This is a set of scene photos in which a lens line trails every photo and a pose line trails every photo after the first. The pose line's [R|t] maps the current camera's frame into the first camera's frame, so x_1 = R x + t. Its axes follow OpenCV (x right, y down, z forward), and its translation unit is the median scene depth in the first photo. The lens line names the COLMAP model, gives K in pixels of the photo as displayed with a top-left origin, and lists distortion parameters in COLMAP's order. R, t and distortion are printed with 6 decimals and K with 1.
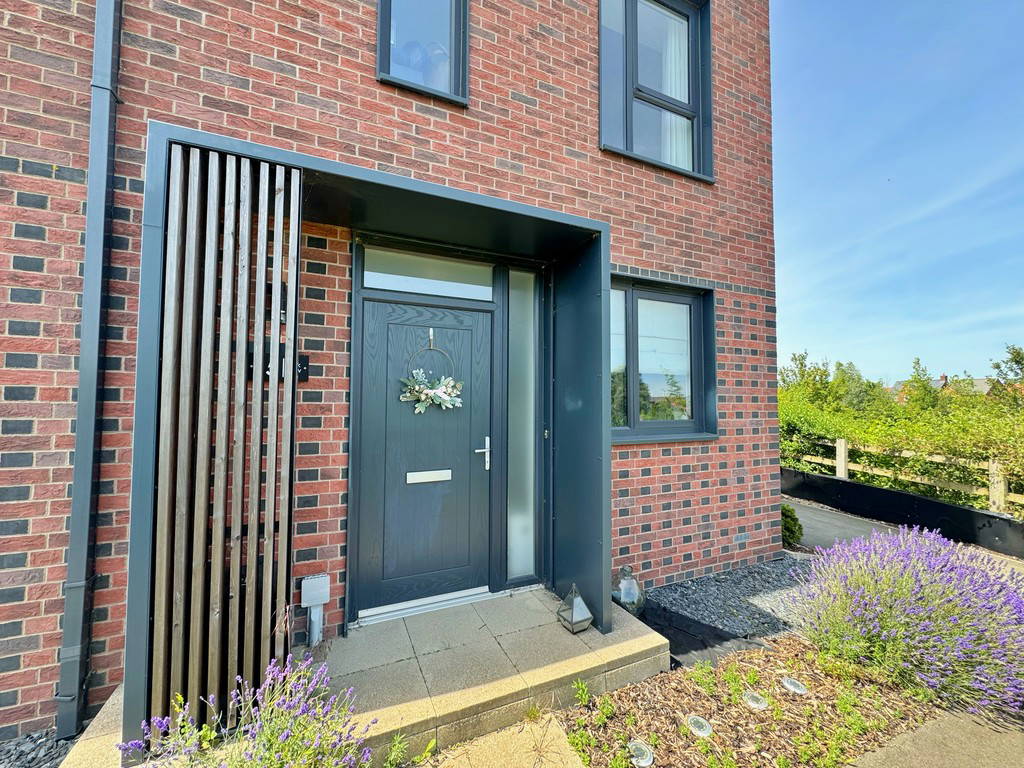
lens RADIAL K [[405.7, 0, 512.0], [0, 405.7, 384.0], [0, 0, 1]] dist [-0.001157, 0.000111]
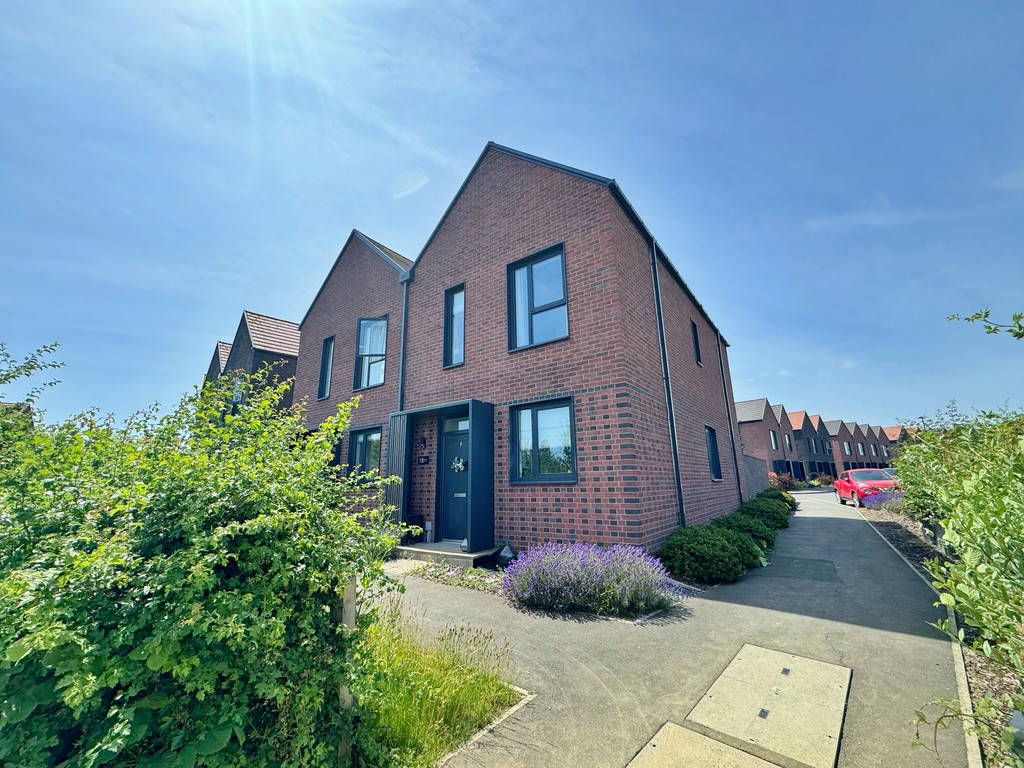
lens RADIAL K [[405.7, 0, 512.0], [0, 405.7, 384.0], [0, 0, 1]] dist [-0.001157, 0.000111]
pose [[0.490039, -0.221888, -0.842987, 1.960970], [0.057297, 0.973168, -0.222846, 0.096724], [0.869815, 0.060902, 0.489604, -0.088654]]
